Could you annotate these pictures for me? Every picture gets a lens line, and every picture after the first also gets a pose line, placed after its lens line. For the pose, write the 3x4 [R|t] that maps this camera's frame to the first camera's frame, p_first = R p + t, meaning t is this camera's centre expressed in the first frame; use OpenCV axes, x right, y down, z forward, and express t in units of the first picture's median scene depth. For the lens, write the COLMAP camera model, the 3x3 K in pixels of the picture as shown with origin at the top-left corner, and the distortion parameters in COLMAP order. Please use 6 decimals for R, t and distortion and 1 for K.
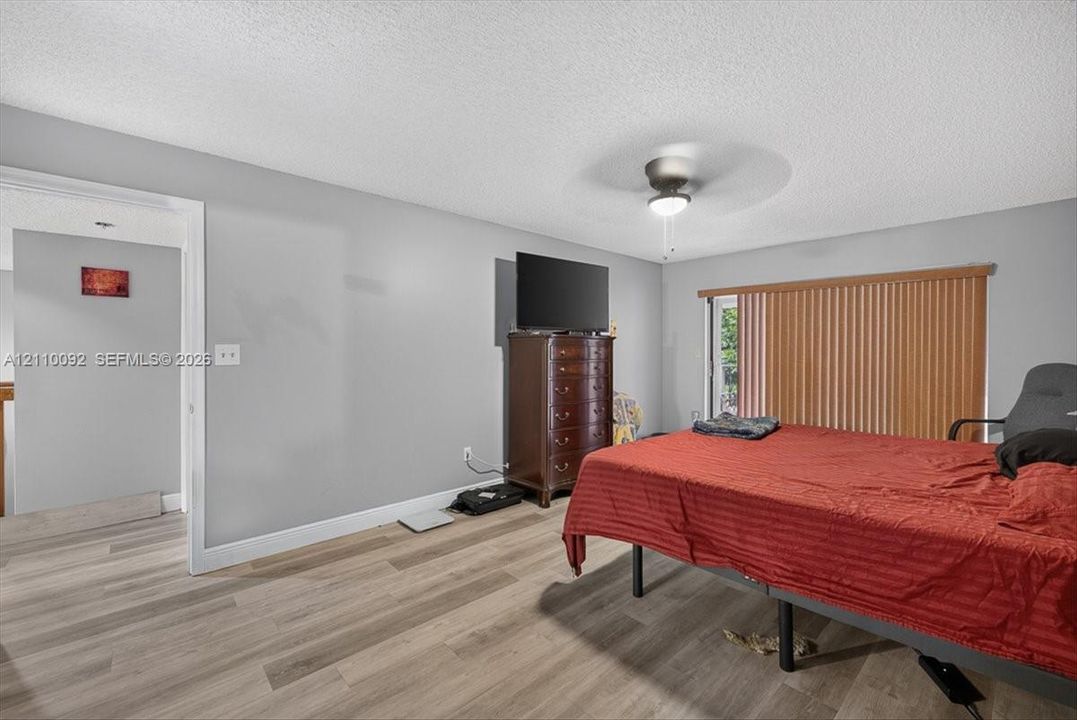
lens RADIAL K [[450.9, 0, 542.5], [0, 450.9, 355.9], [0, 0, 1]] dist [0.001756, 0.000181]
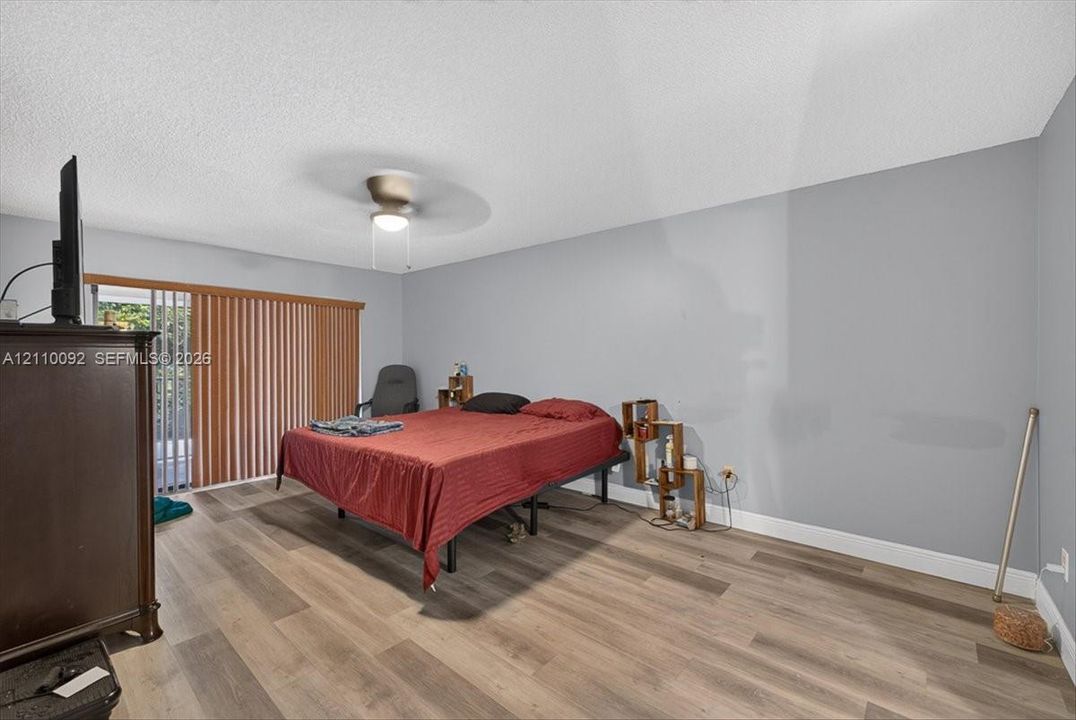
lens RADIAL K [[450.4, 0, 542.0], [0, 450.4, 355.9], [0, 0, 1]] dist [0.001756, 0.000181]
pose [[-0.127537, 0.007425, 0.991806, -0.884304], [0.019162, 0.999804, -0.005020, -0.001533], [-0.991649, 0.018365, -0.127654, 0.849674]]
